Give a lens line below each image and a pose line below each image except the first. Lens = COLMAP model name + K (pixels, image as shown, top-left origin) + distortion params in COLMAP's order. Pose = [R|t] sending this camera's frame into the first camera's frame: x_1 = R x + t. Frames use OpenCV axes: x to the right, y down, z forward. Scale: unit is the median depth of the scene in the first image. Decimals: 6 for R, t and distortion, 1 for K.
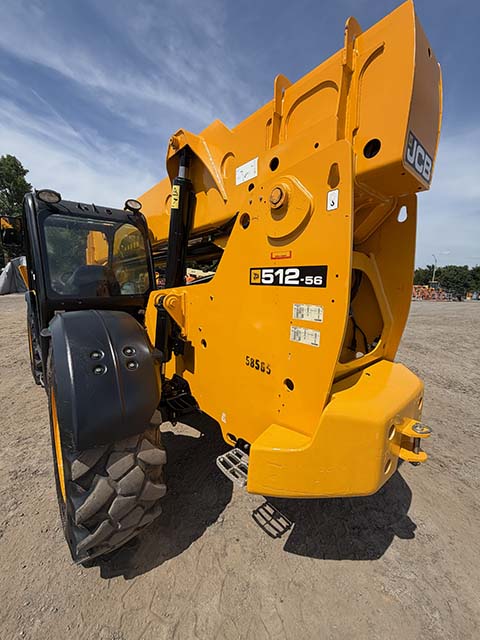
lens RADIAL K [[255.7, 0, 240.0], [0, 255.7, 317.5], [0, 0, 1]] dist [-0.000734, 0.000124]
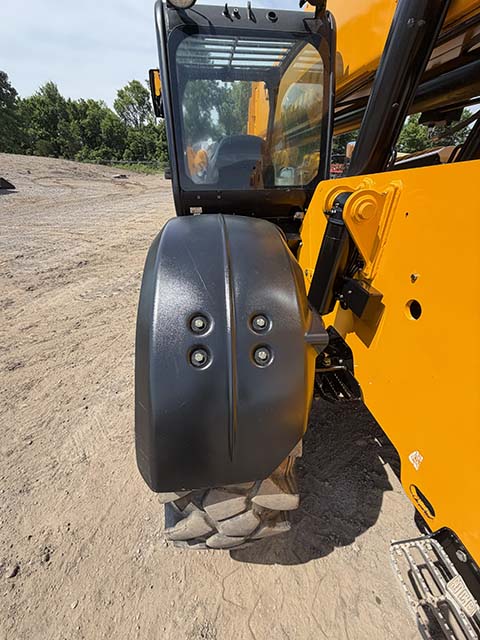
lens RADIAL K [[255.7, 0, 240.0], [0, 255.7, 317.5], [0, 0, 1]] dist [-0.000734, 0.000124]
pose [[0.837909, 0.272778, -0.472758, -0.205202], [-0.072967, 0.914367, 0.398258, -0.054302], [0.540910, -0.299209, 0.786060, 0.510117]]
